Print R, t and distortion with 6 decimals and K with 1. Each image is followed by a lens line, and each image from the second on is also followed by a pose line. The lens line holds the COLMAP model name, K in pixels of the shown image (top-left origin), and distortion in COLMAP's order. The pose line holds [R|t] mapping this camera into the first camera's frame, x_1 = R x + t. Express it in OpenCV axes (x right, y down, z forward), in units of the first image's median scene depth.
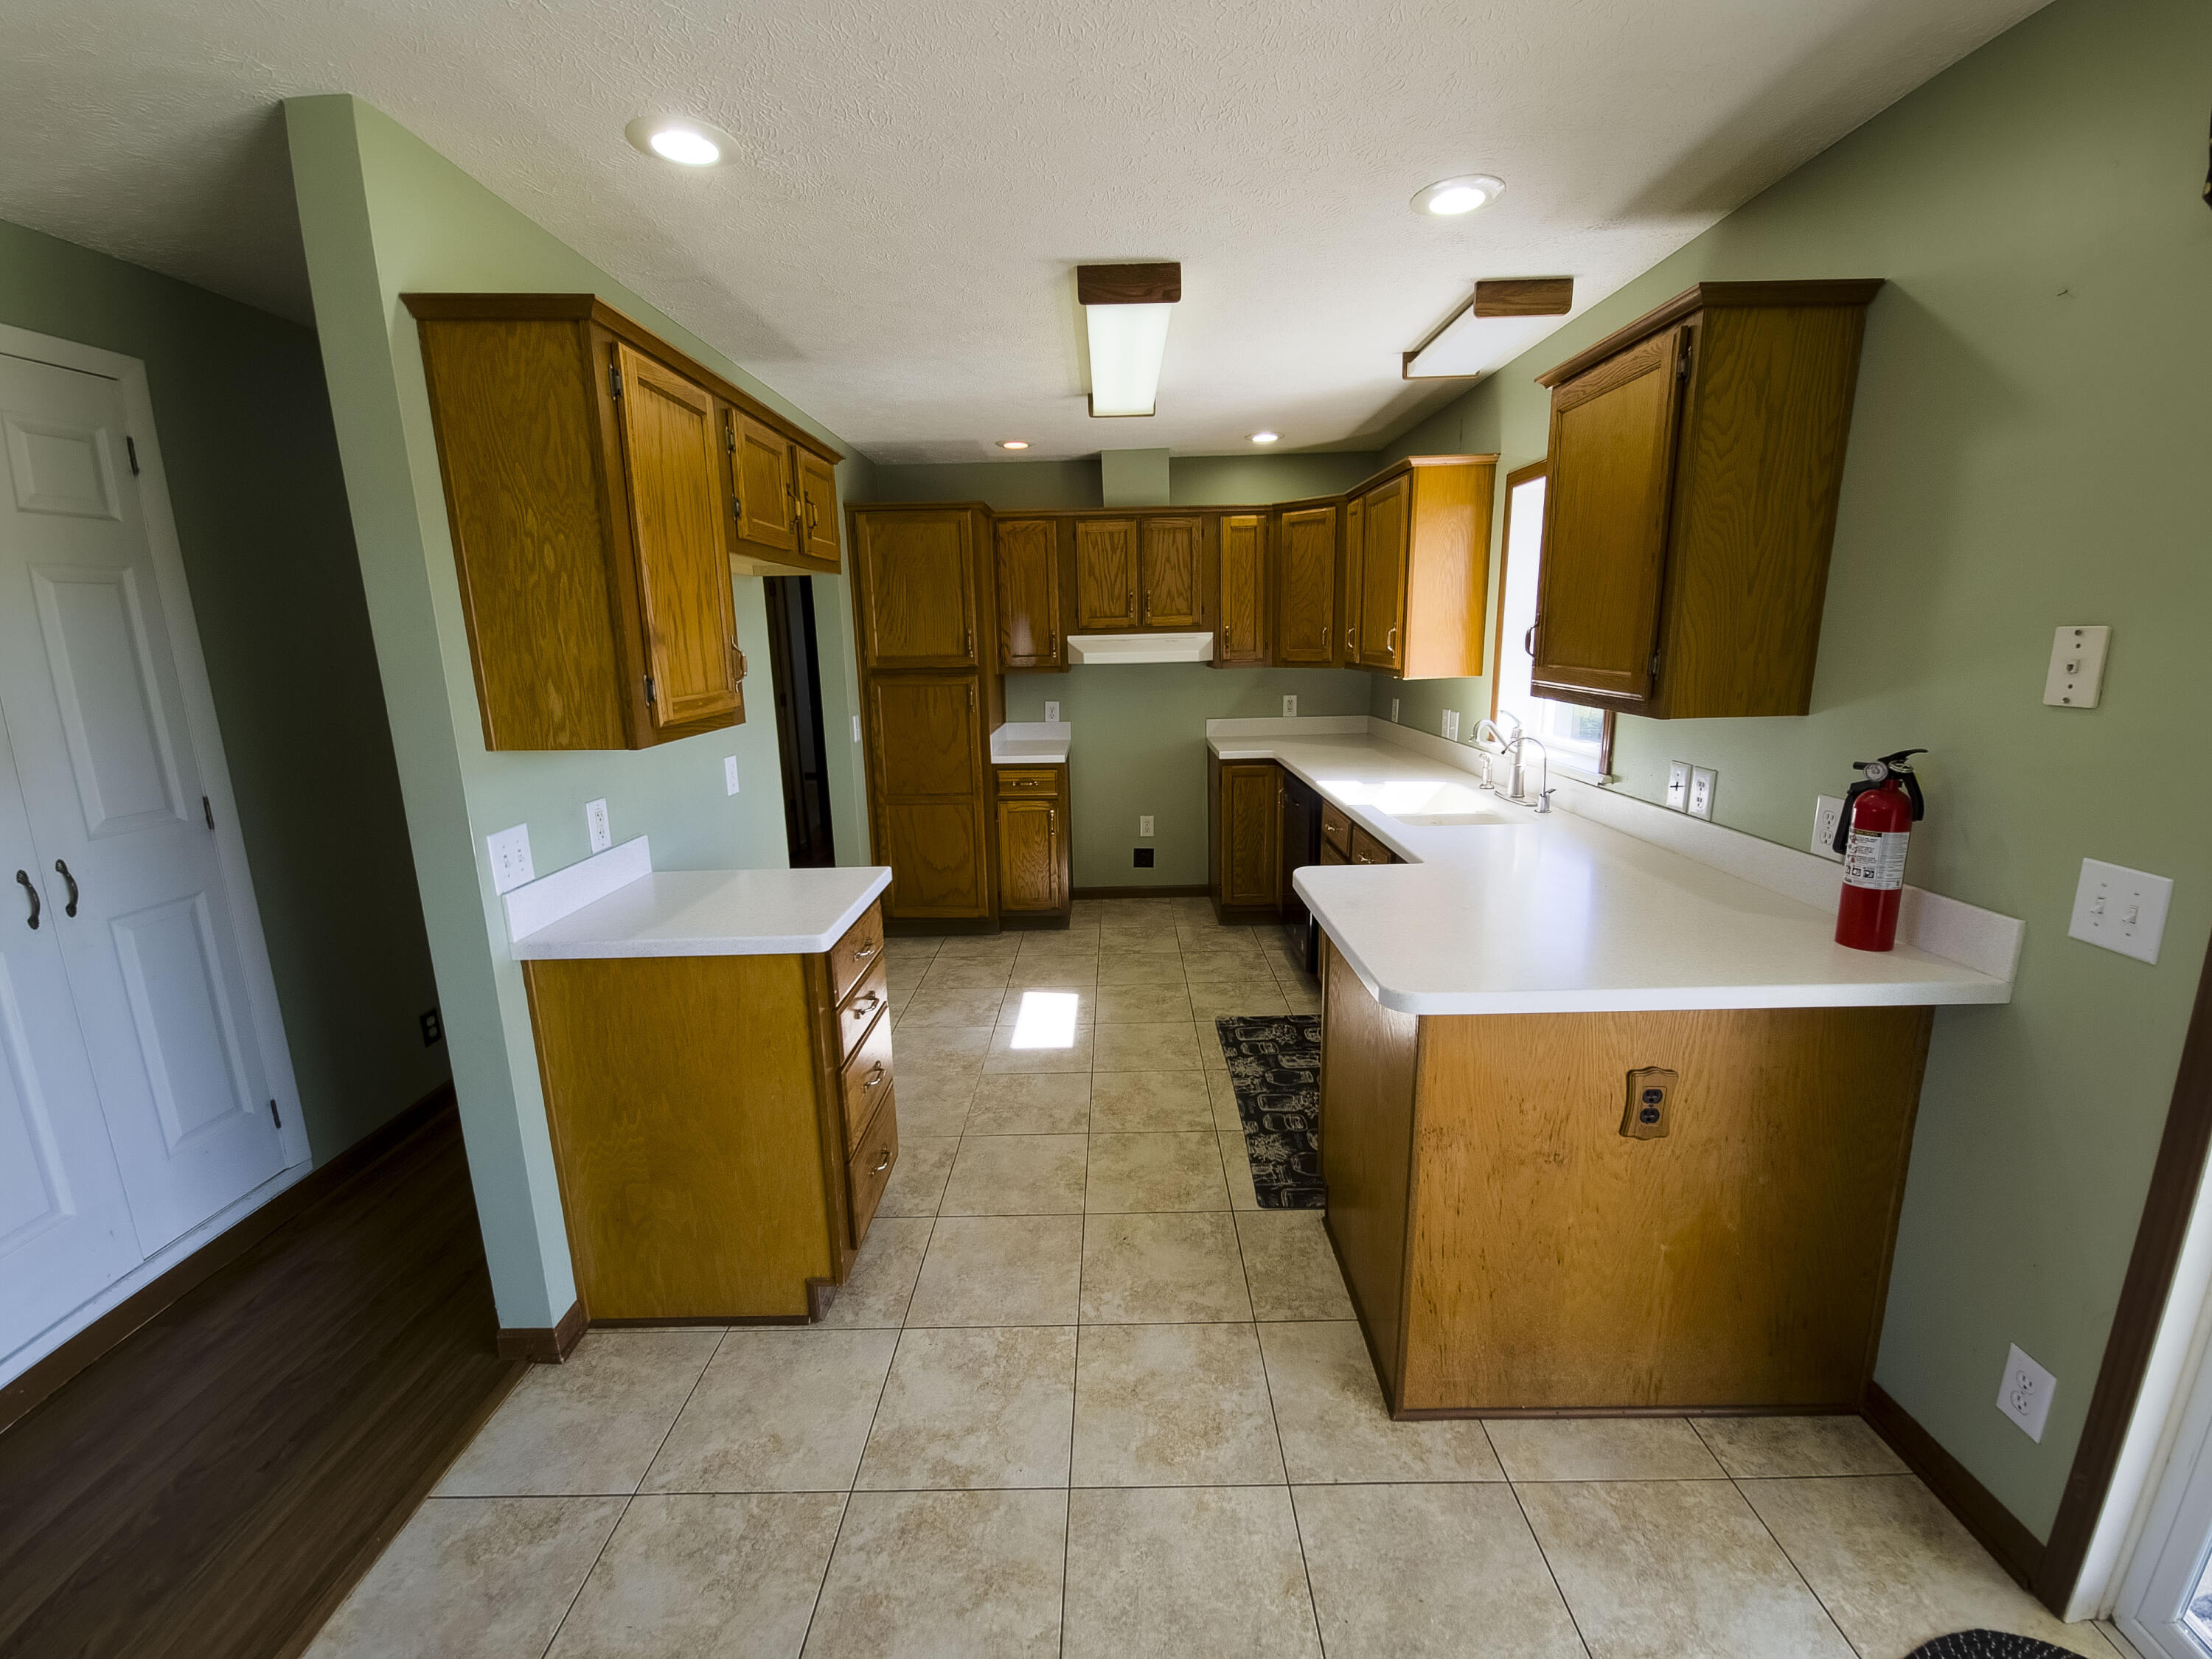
lens RADIAL K [[901.2, 0, 1113.5], [0, 901.2, 818.3], [0, 0, 1]] dist [0.005056, -0.003776]
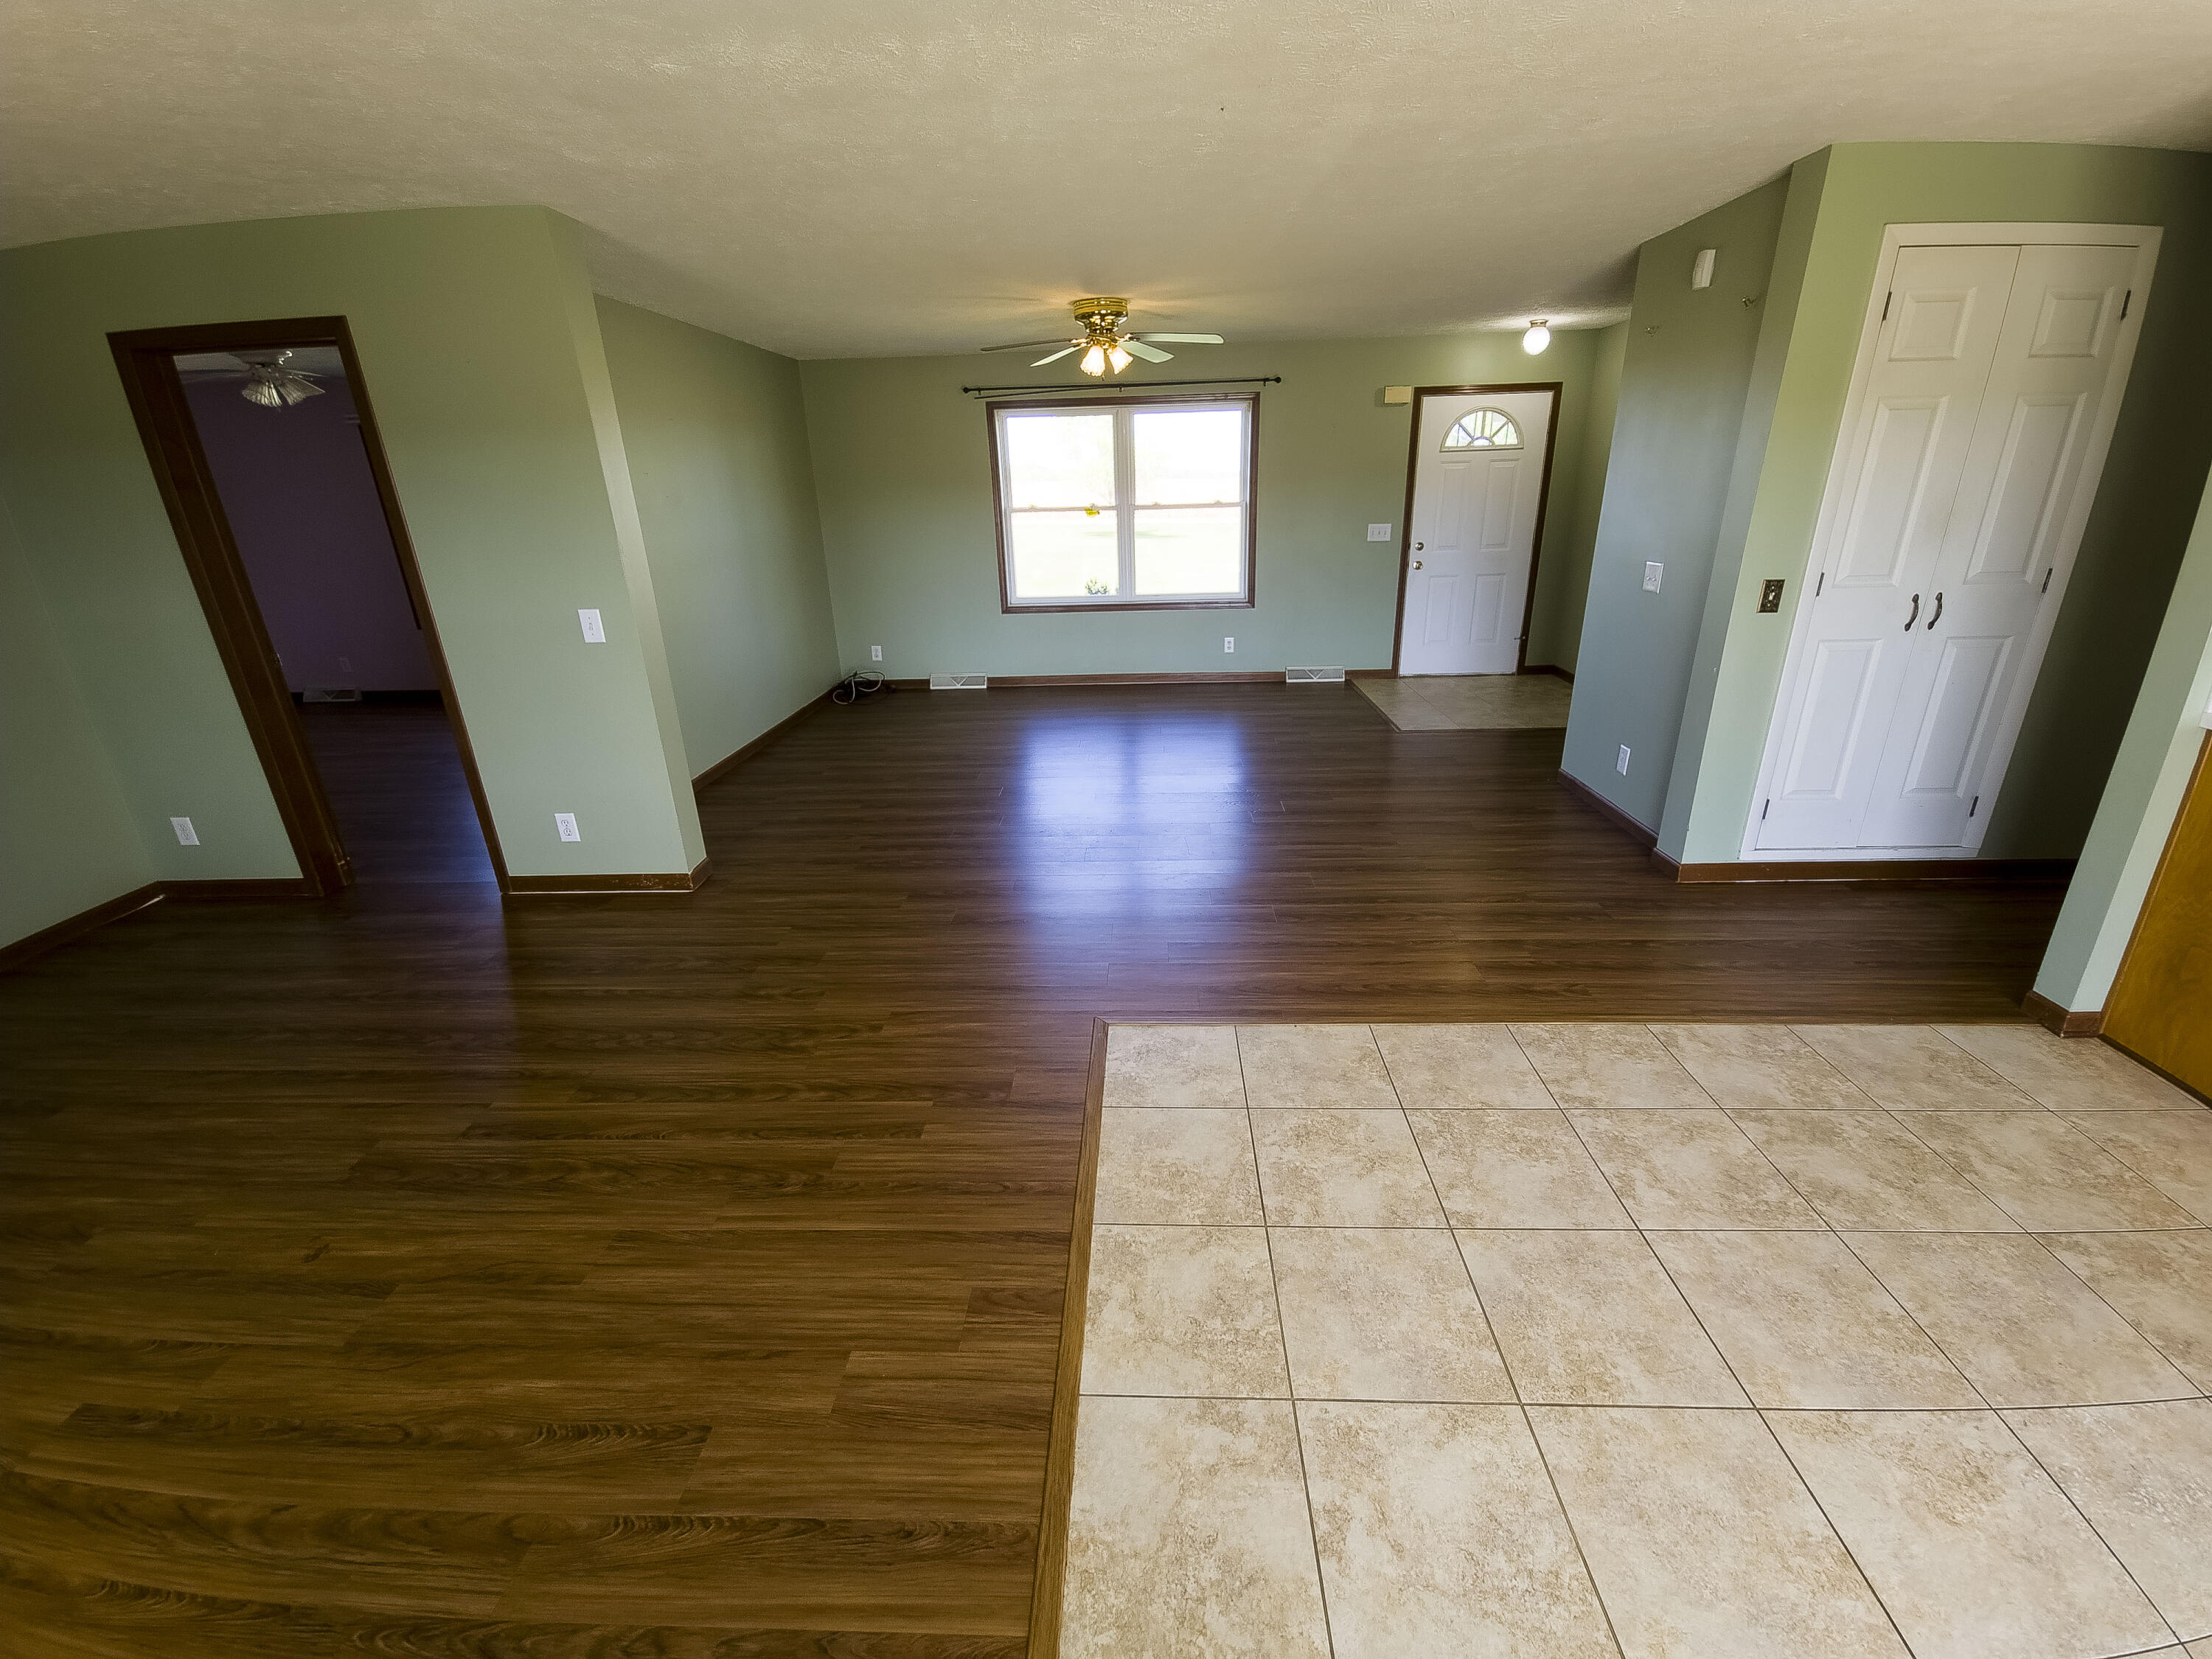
lens RADIAL K [[901.5, 0, 1107.0], [0, 901.5, 819.4], [0, 0, 1]] dist [0.009882, -0.007283]
pose [[-0.039329, 0.368779, -0.928685, 0.263872], [-0.169968, 0.913390, 0.369904, 0.034850], [0.984665, 0.172394, 0.026758, -0.216901]]
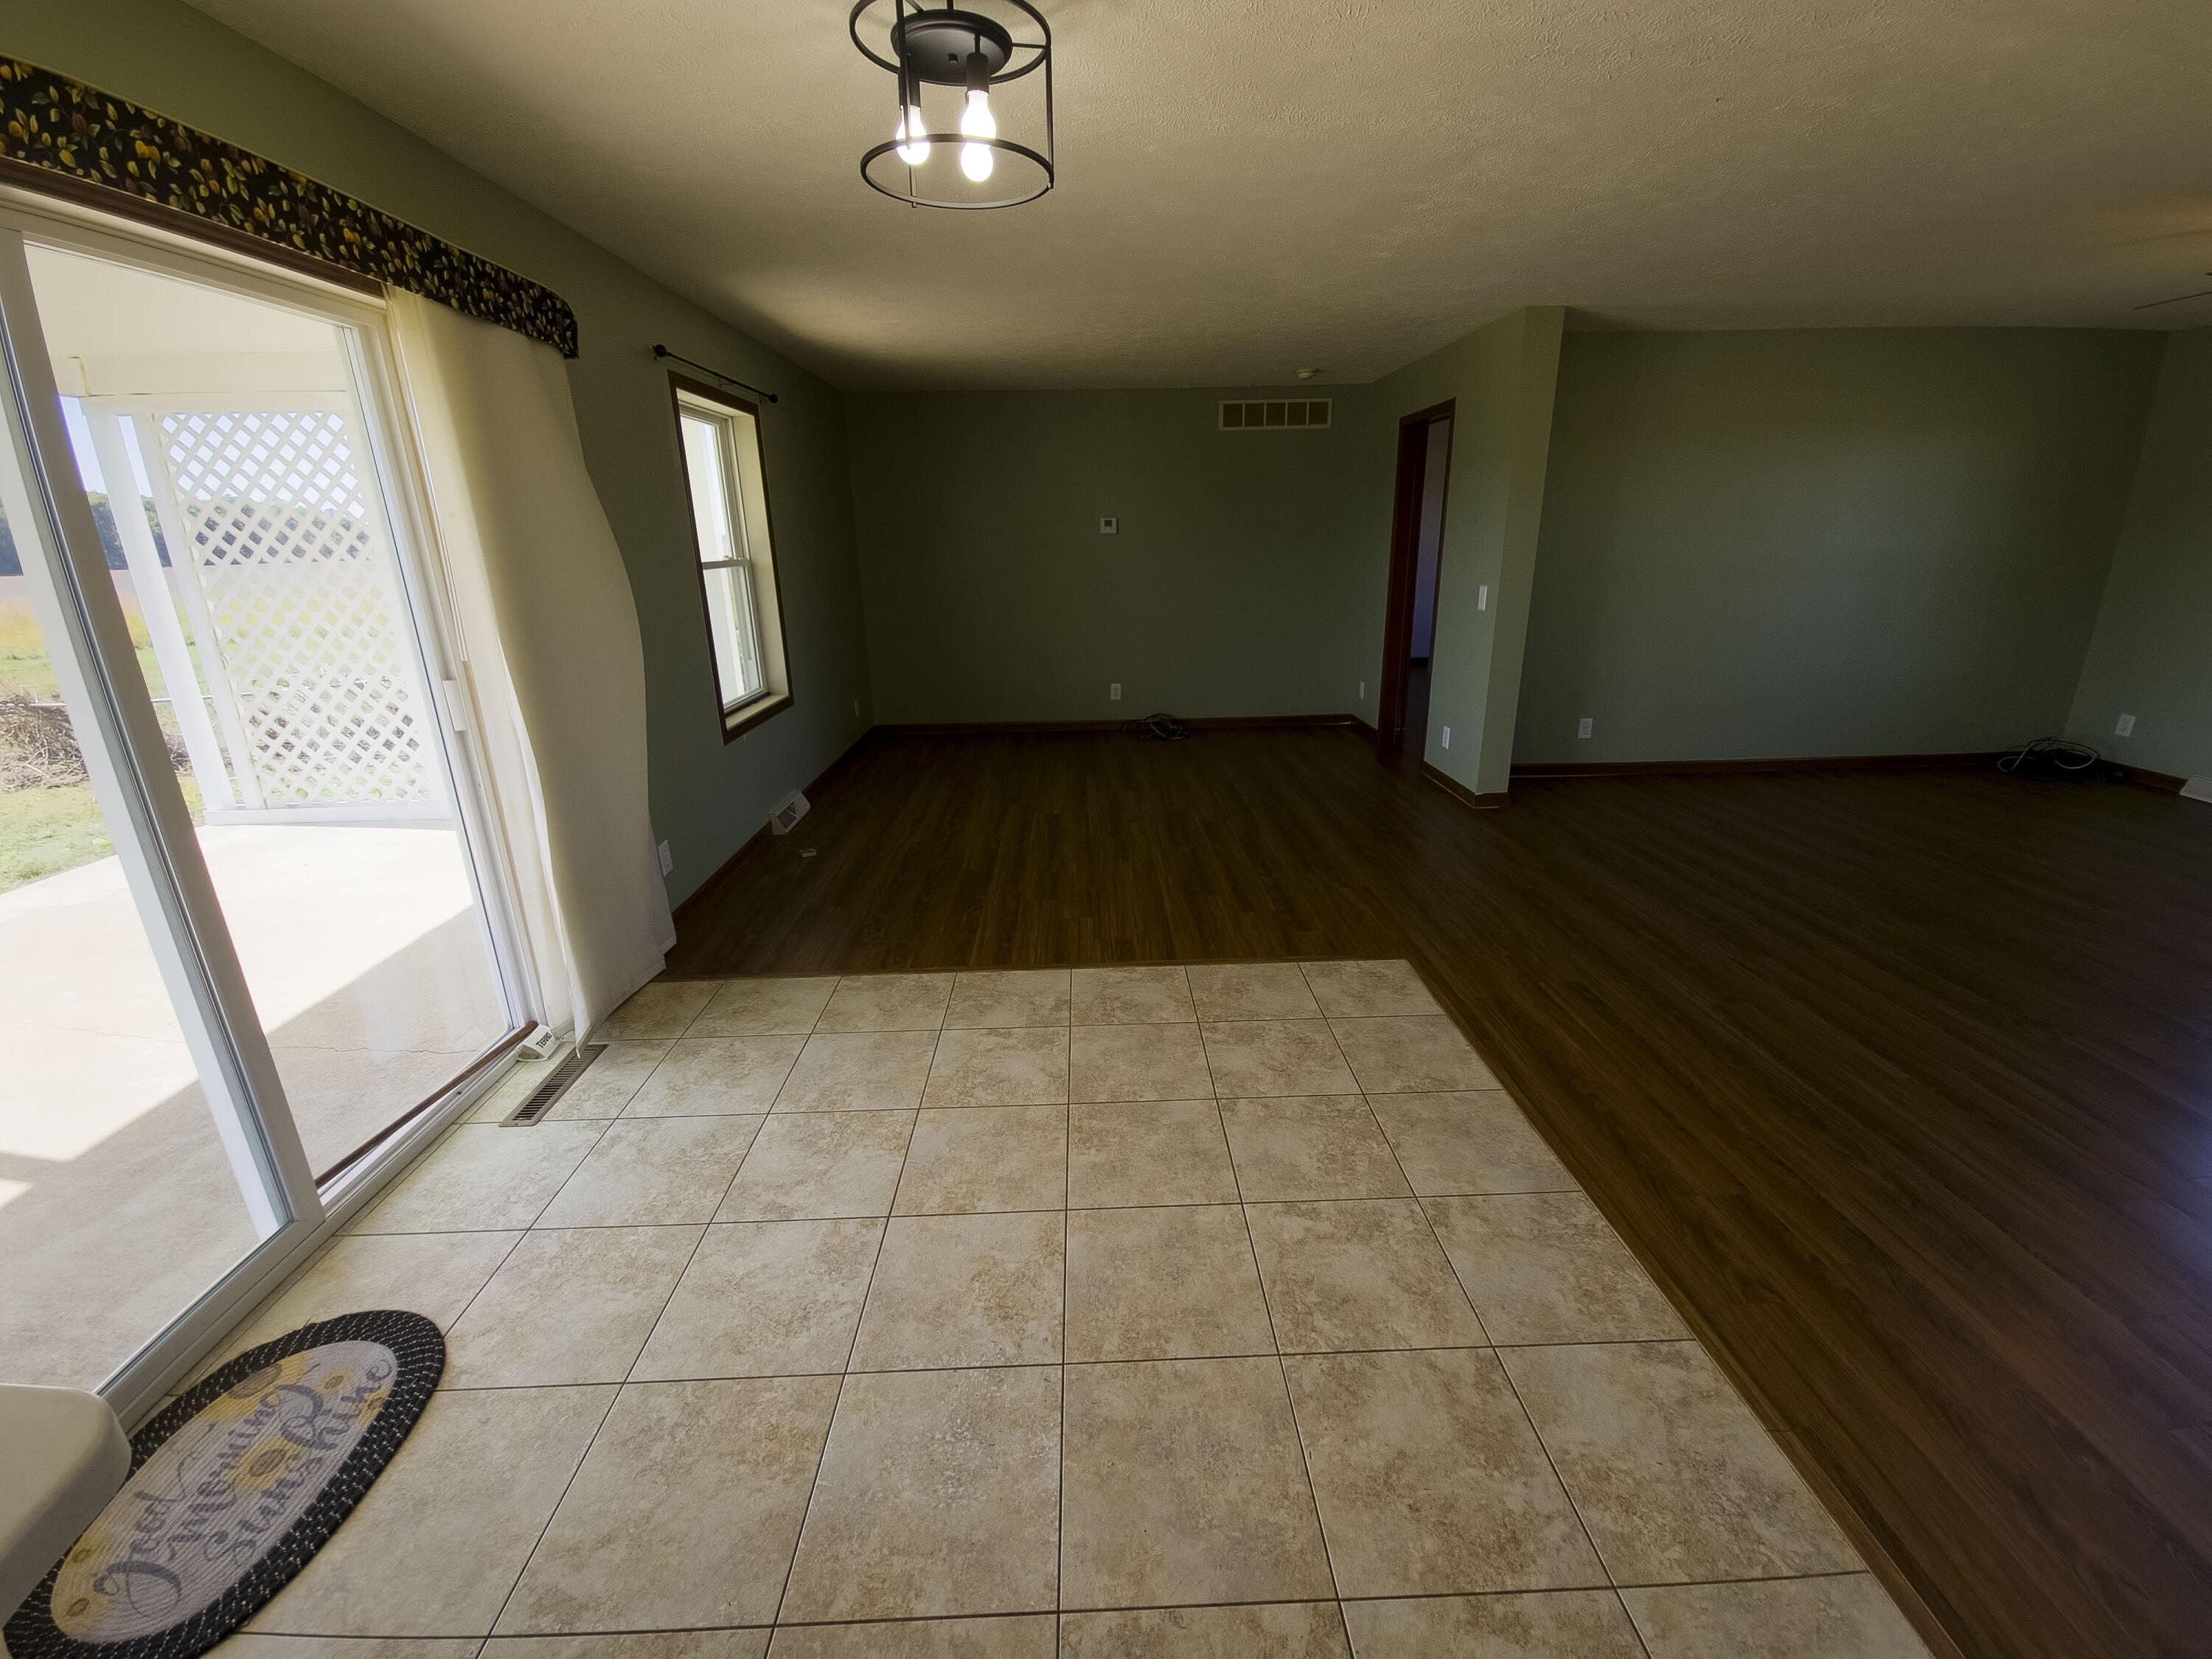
lens RADIAL K [[901.2, 0, 1113.5], [0, 901.2, 818.3], [0, 0, 1]] dist [0.005056, -0.003776]
pose [[-0.998614, 0.046216, -0.025163, -0.045435], [0.028101, 0.872642, 0.487552, -0.078007], [0.044491, 0.486169, -0.872732, 0.463751]]
